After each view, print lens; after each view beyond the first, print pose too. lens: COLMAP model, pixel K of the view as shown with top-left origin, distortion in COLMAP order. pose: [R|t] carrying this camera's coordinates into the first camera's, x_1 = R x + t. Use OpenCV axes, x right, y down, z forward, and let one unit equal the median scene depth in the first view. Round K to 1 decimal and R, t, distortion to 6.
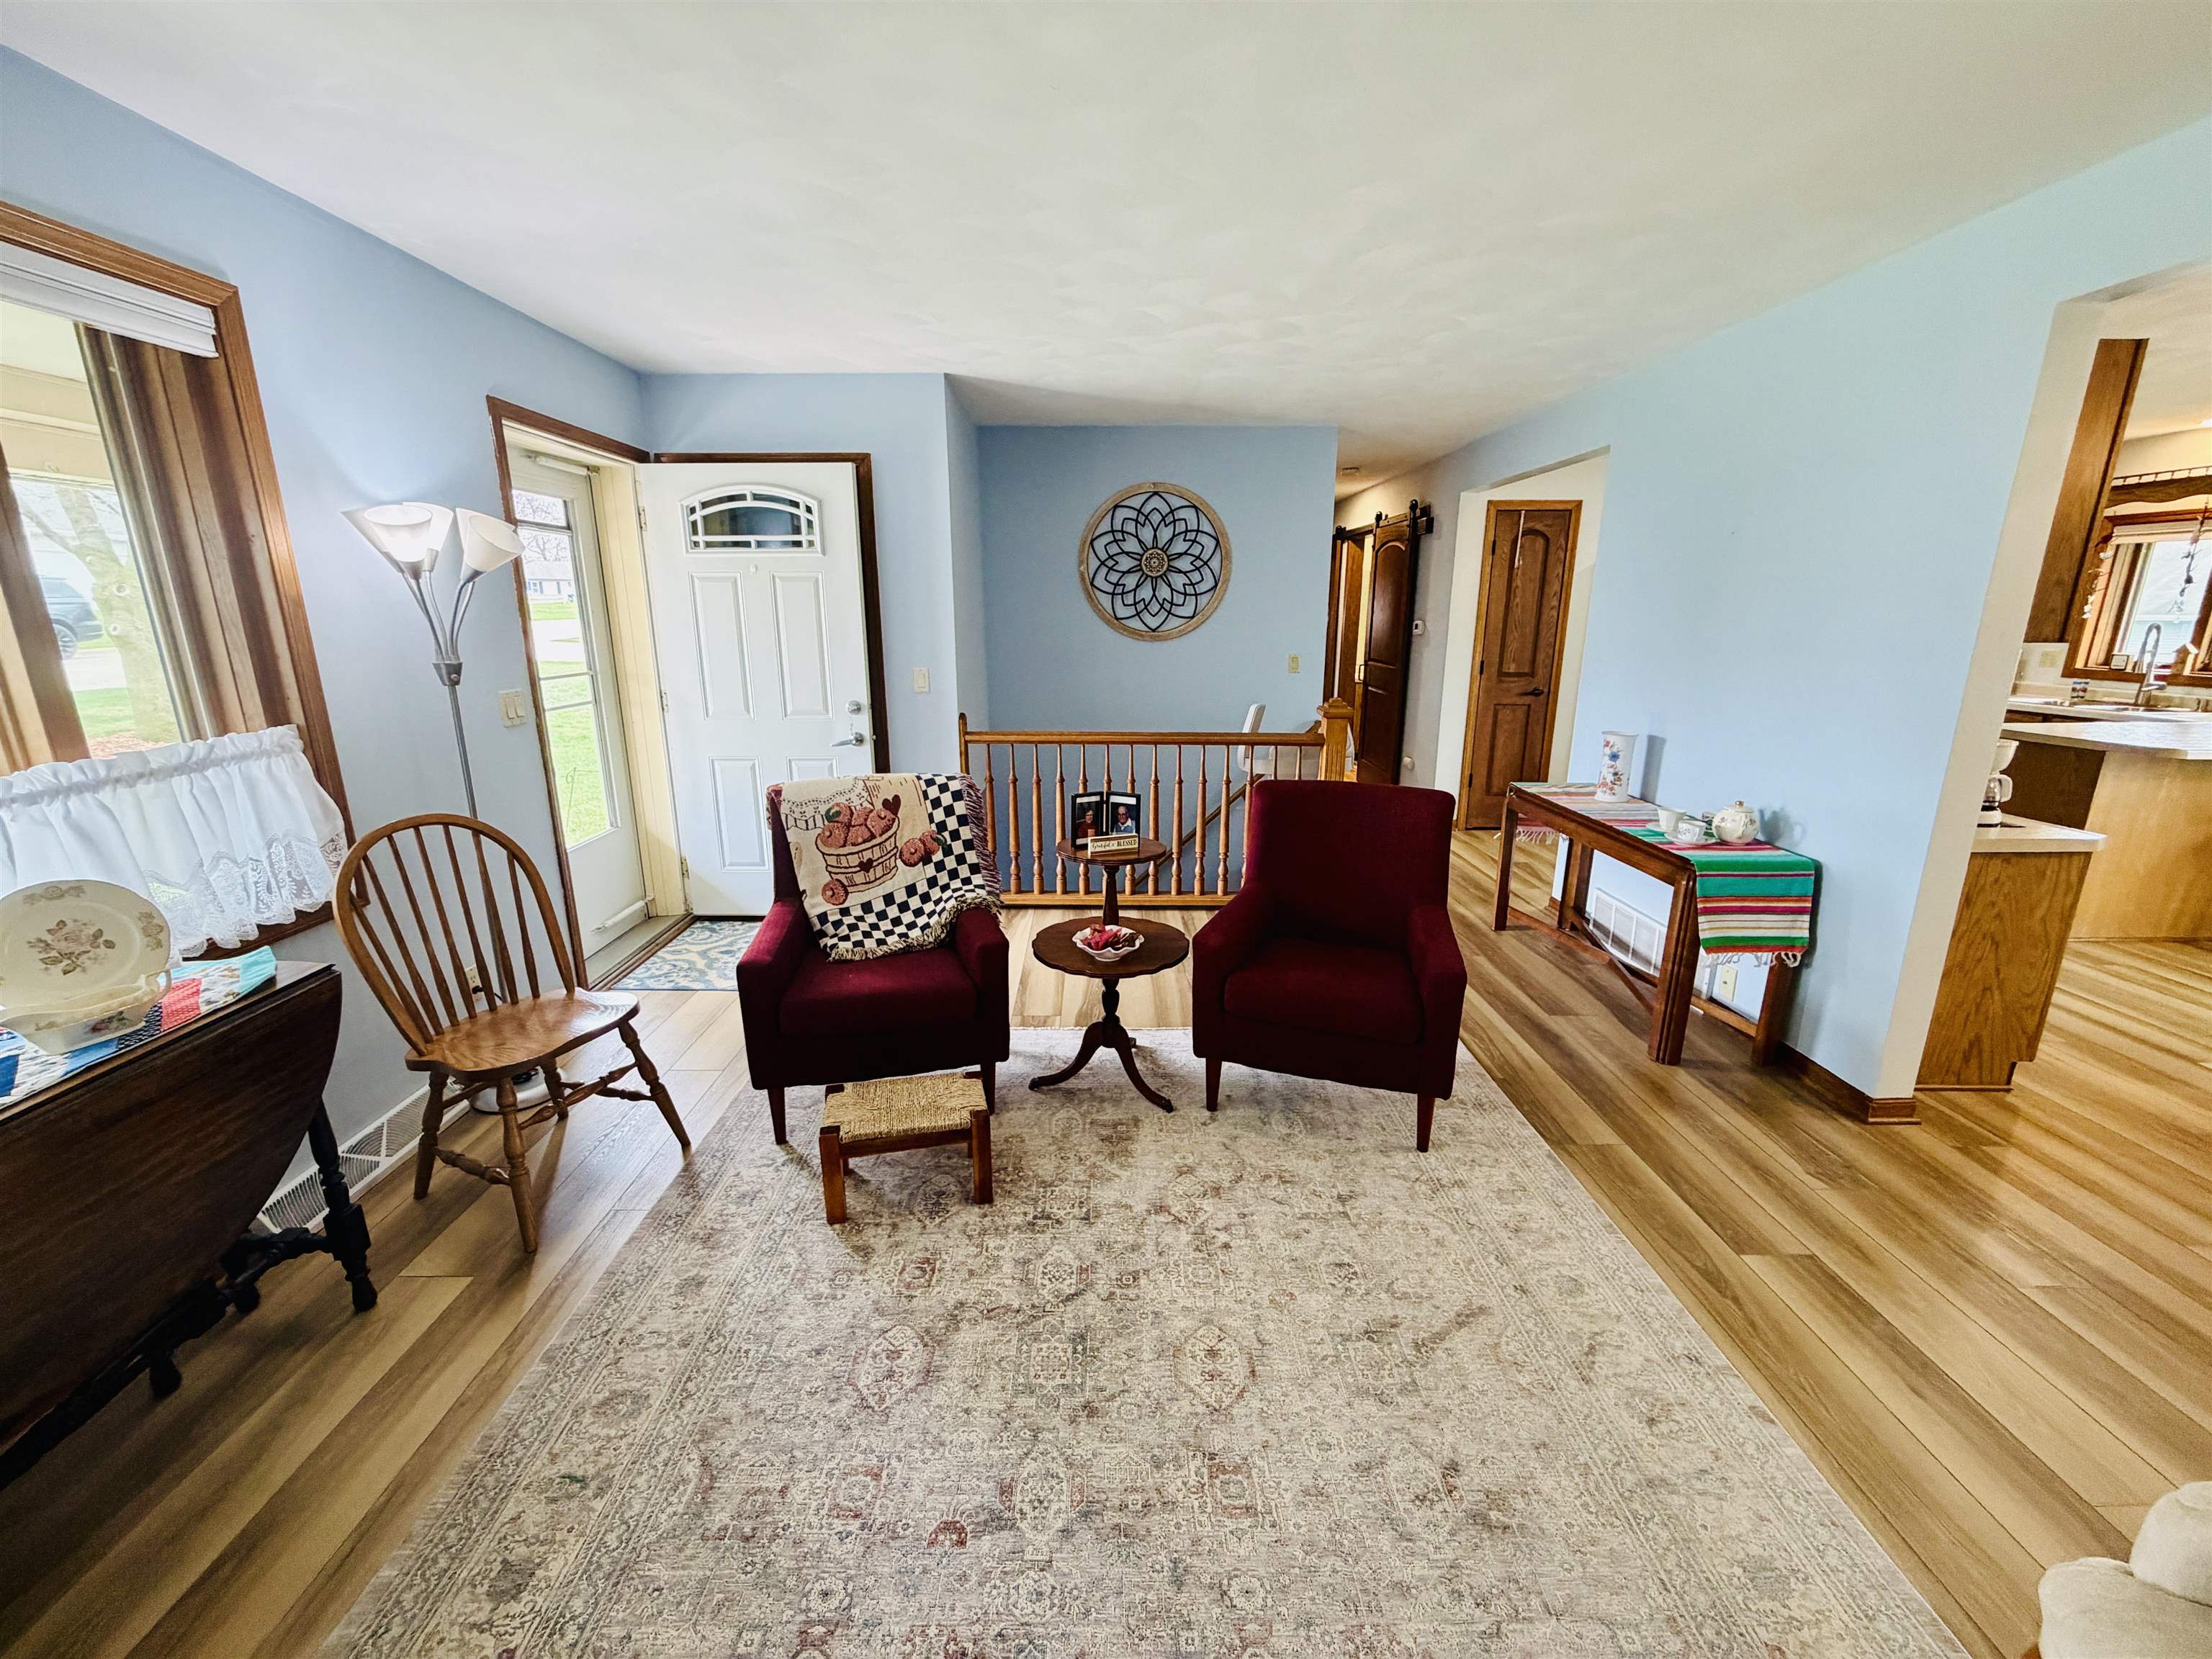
lens RADIAL K [[881.4, 0, 1099.9], [0, 881.4, 829.2], [0, 0, 1]] dist [-0.000282, -0.000039]
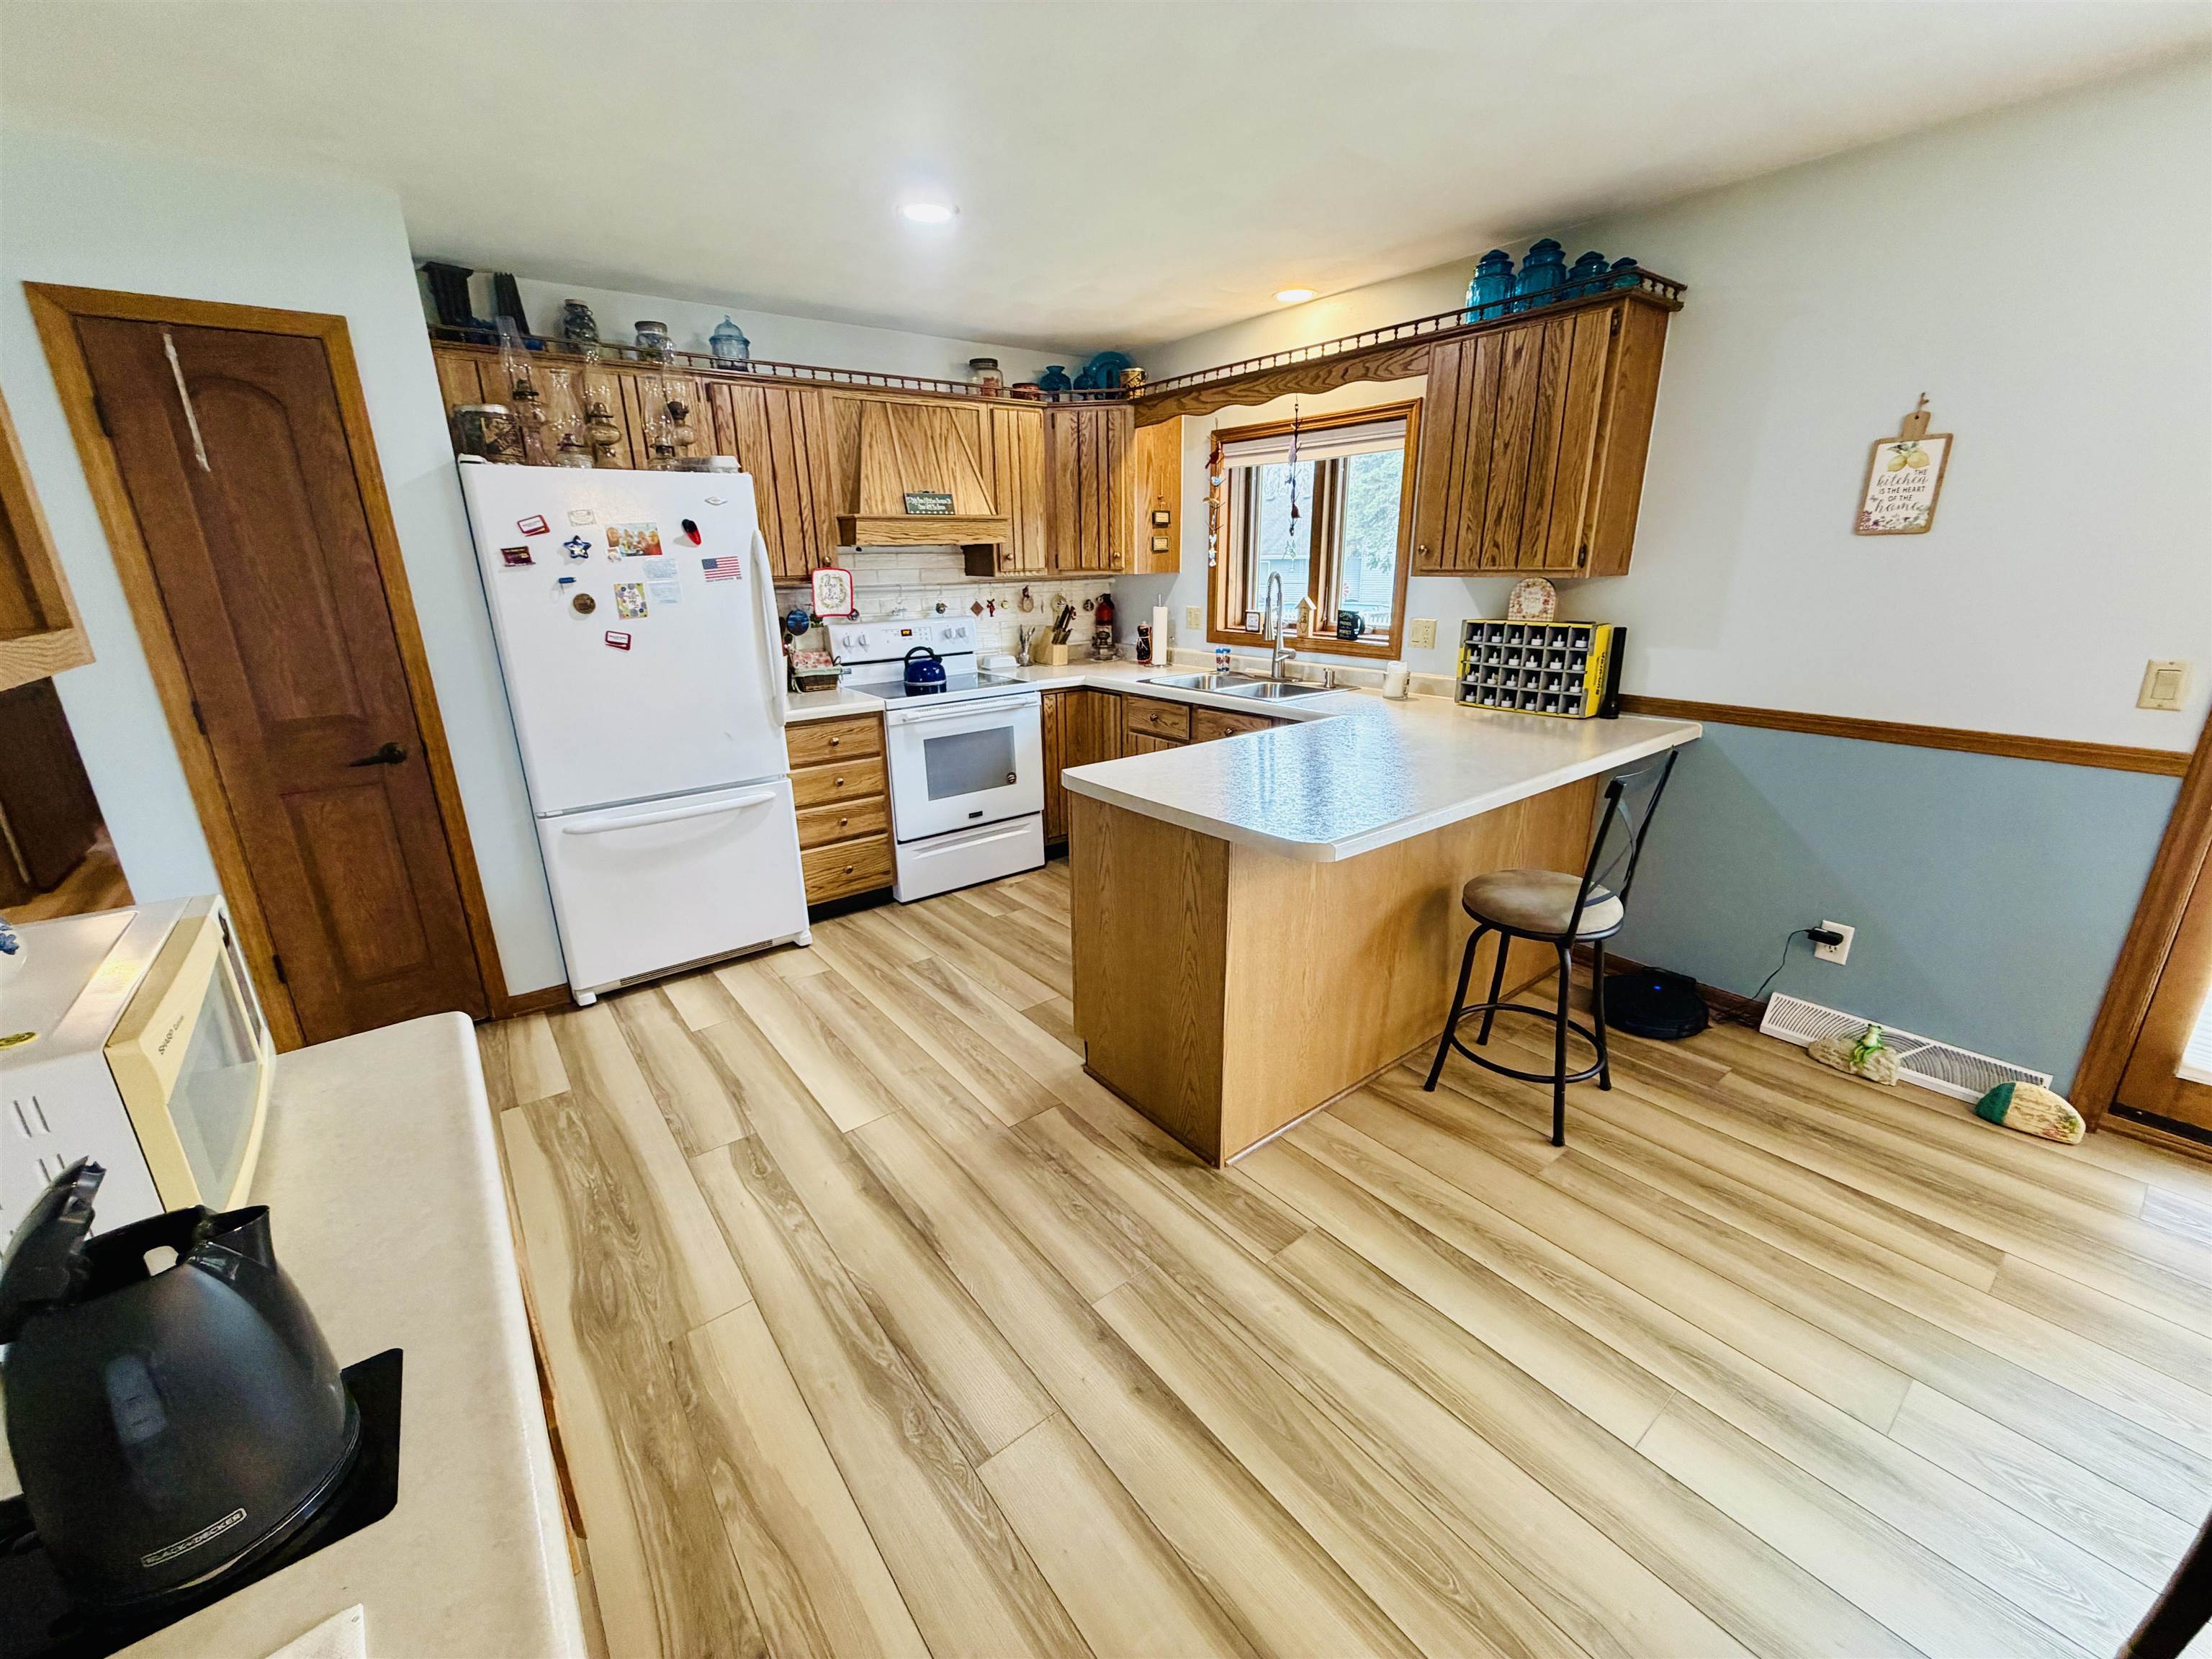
lens RADIAL K [[881.4, 0, 1097.9], [0, 881.4, 828.2], [0, 0, 1]] dist [-0.000282, -0.000039]
pose [[0.792866, -0.194876, 0.577397, 0.837813], [0.164757, 0.980754, 0.104772, -0.171012], [-0.586702, 0.012060, 0.809713, 0.670780]]
